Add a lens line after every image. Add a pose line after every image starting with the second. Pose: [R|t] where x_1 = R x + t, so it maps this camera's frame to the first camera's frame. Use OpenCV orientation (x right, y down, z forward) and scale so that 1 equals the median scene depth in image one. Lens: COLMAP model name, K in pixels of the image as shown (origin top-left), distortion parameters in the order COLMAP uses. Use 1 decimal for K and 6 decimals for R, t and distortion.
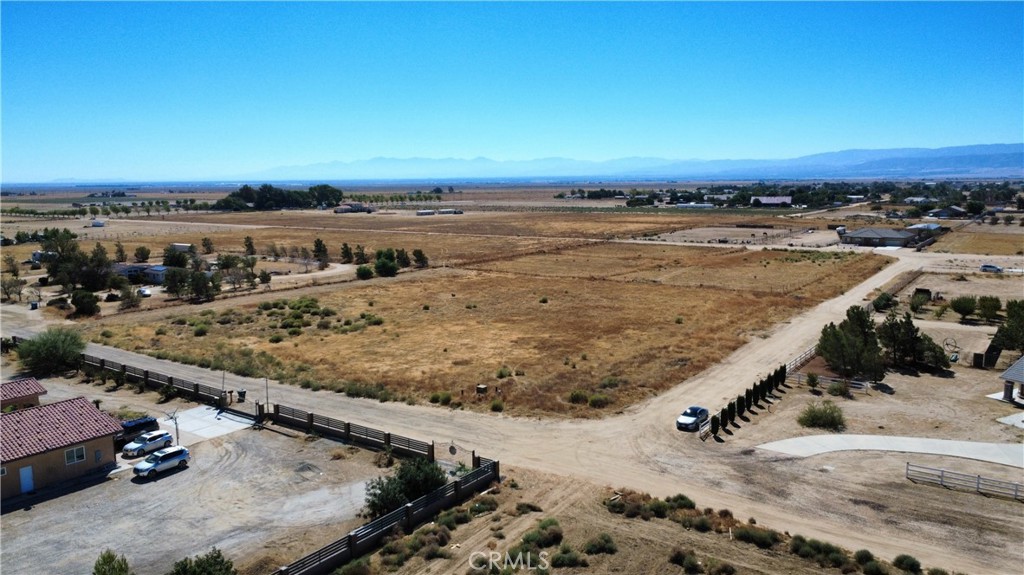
lens RADIAL K [[773.9, 0, 511.8], [0, 773.9, 289.7], [0, 0, 1]] dist [0.008537, -0.013111]
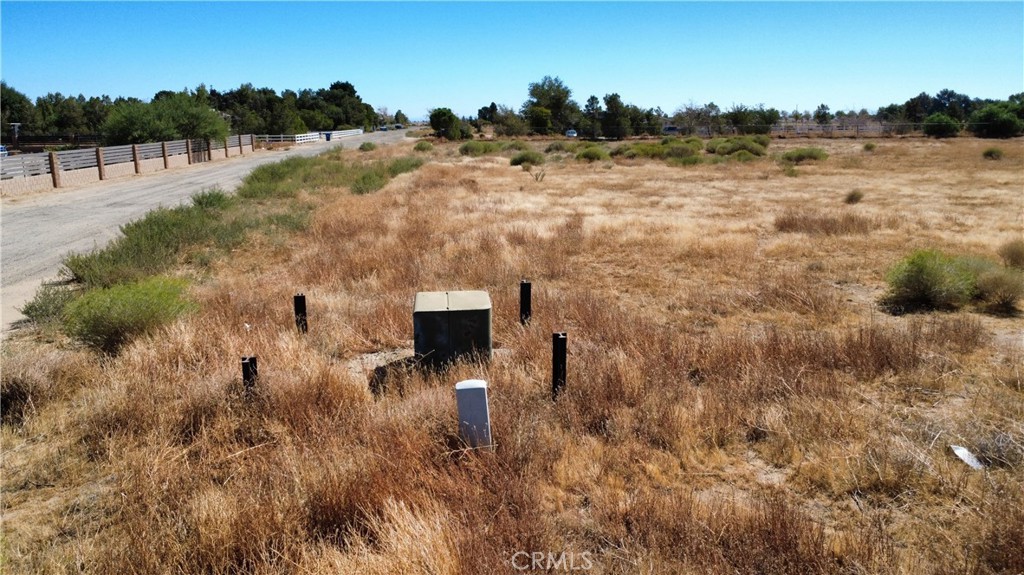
lens RADIAL K [[773.9, 0, 516.3], [0, 773.9, 282.7], [0, 0, 1]] dist [0.008537, -0.013111]
pose [[0.666218, 0.158077, -0.728811, 0.039734], [-0.104513, 0.987423, 0.118632, 0.103214], [0.738397, -0.002865, 0.674360, 0.884561]]
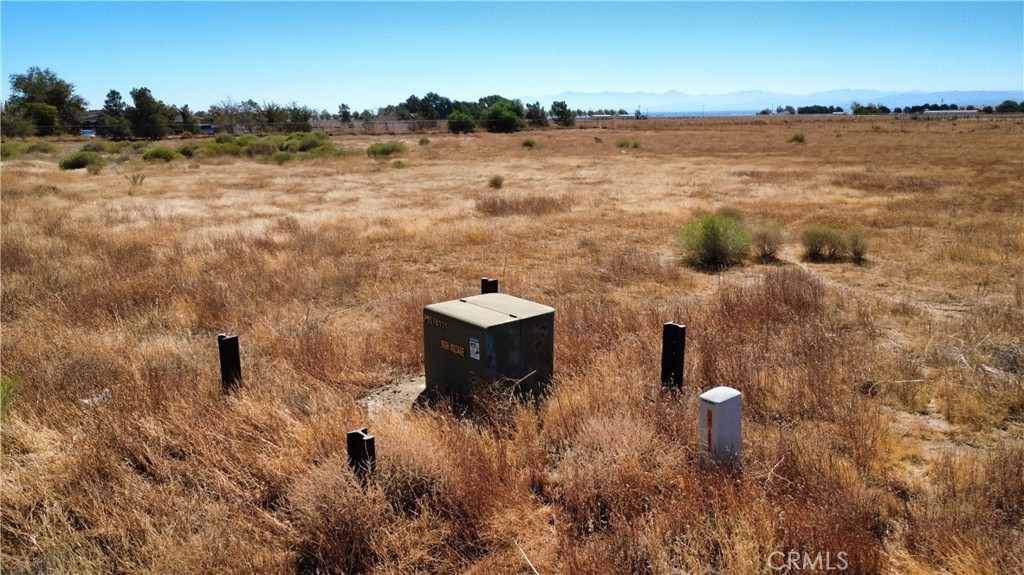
lens RADIAL K [[773.9, 0, 515.7], [0, 773.9, 285.3], [0, 0, 1]] dist [0.008537, -0.013111]
pose [[0.972746, 0.049979, -0.226424, -0.016496], [-0.032775, 0.996327, 0.079114, 0.109459], [0.229547, -0.069537, 0.970810, 0.871151]]
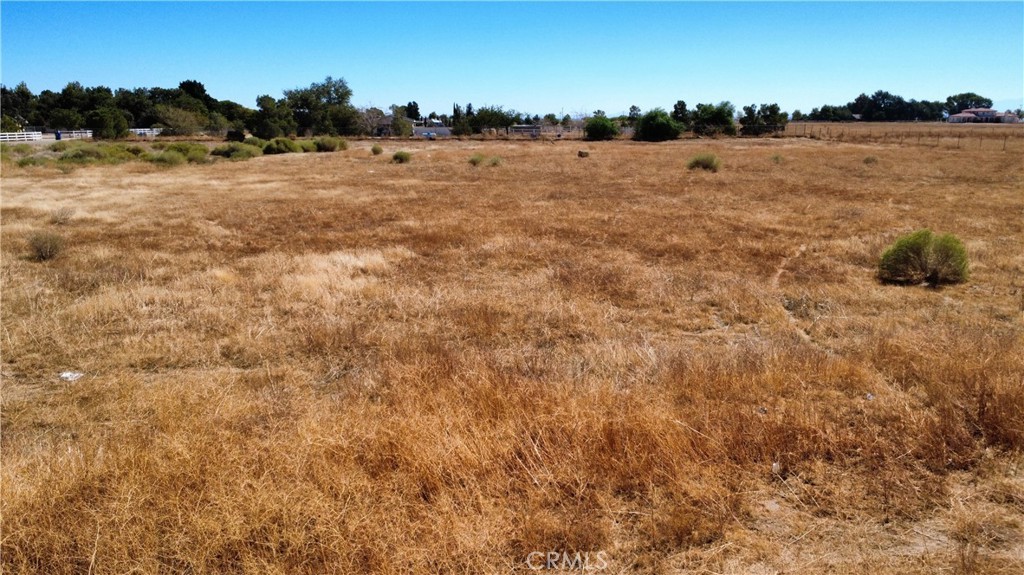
lens RADIAL K [[770.3, 0, 512.0], [0, 770.3, 288.4], [0, 0, 1]] dist [0.009422, -0.006069]
pose [[0.664488, 0.168612, -0.728028, 0.367302], [-0.109723, 0.985668, 0.128136, 0.050321], [0.739200, -0.005263, 0.673466, 1.220191]]
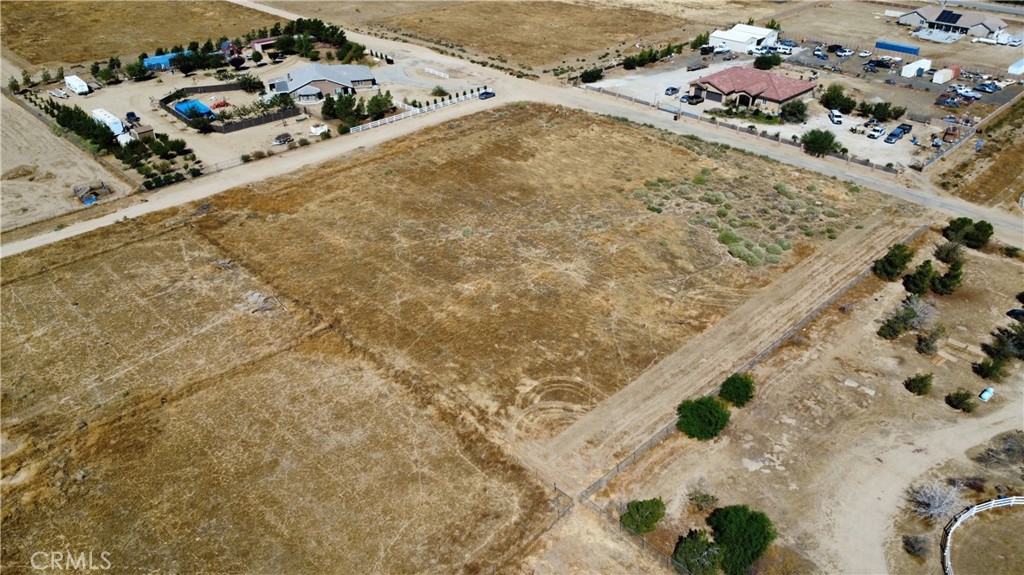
lens RADIAL K [[773.9, 0, 514.9], [0, 773.9, 286.3], [0, 0, 1]] dist [0.008537, -0.013111]
pose [[-0.986497, -0.078651, 0.143660, -0.237456], [0.029687, 0.776750, 0.629109, -0.811094], [-0.161068, 0.624879, -0.763926, 2.813363]]
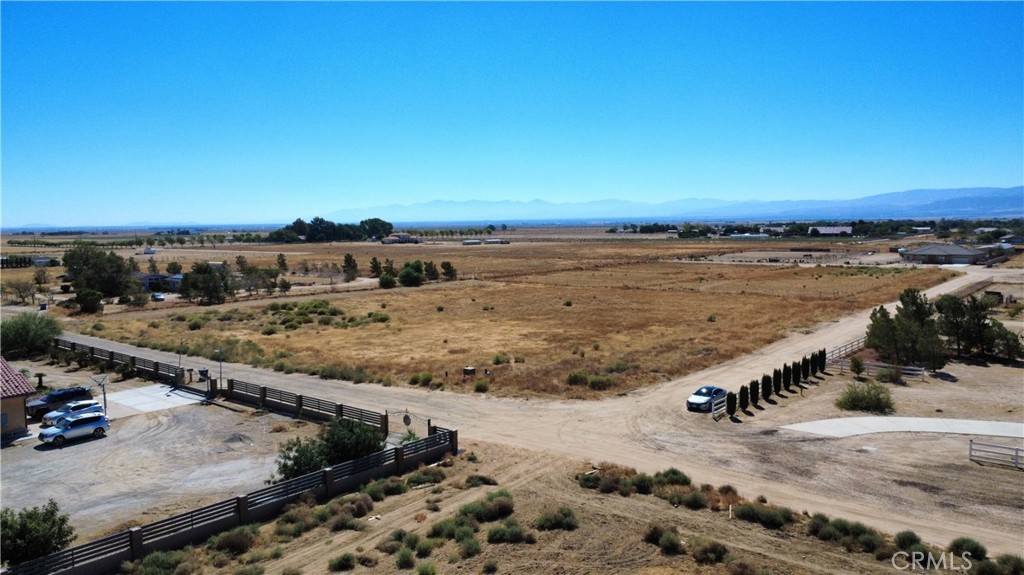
lens RADIAL K [[773.9, 0, 511.8], [0, 773.9, 283.4], [0, 0, 1]] dist [0.008537, -0.013111]
pose [[0.997366, 0.002247, -0.072501, 0.068806], [-0.006710, 0.998092, -0.061374, 0.077922], [0.072225, 0.061699, 0.995478, 0.116000]]
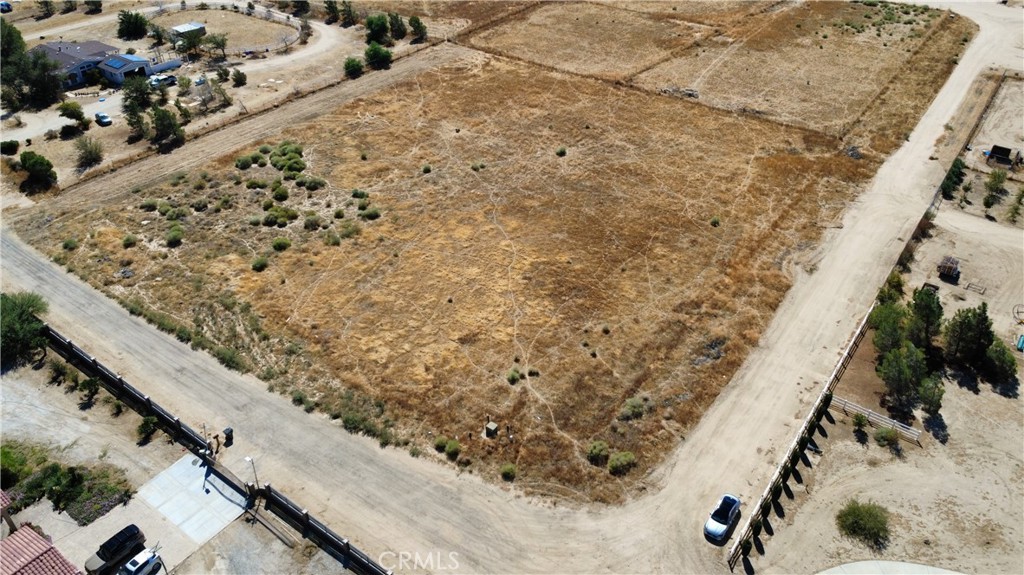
lens RADIAL K [[773.9, 0, 511.8], [0, 773.9, 289.0], [0, 0, 1]] dist [0.008537, -0.013111]
pose [[0.999902, 0.011433, -0.008135, -0.009126], [-0.006449, 0.889364, 0.457154, -0.407520], [0.012462, -0.457057, 0.889350, 0.253459]]
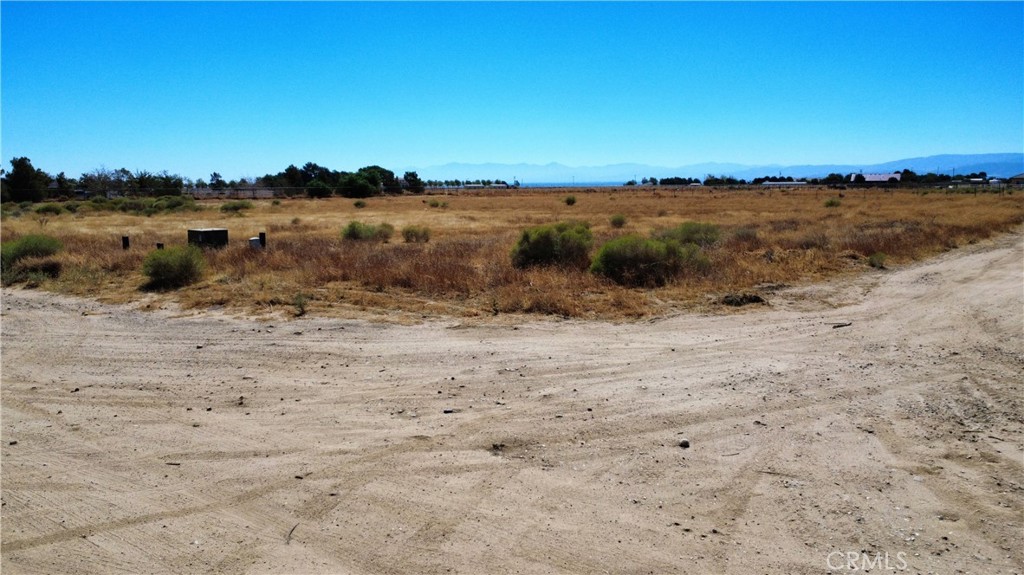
lens RADIAL K [[773.9, 0, 514.5], [0, 773.9, 287.0], [0, 0, 1]] dist [0.008537, -0.013111]
pose [[0.995965, 0.015604, -0.088370, 0.086794], [-0.016572, 0.999810, -0.010222, 0.137644], [0.088194, 0.011645, 0.996035, 0.699949]]
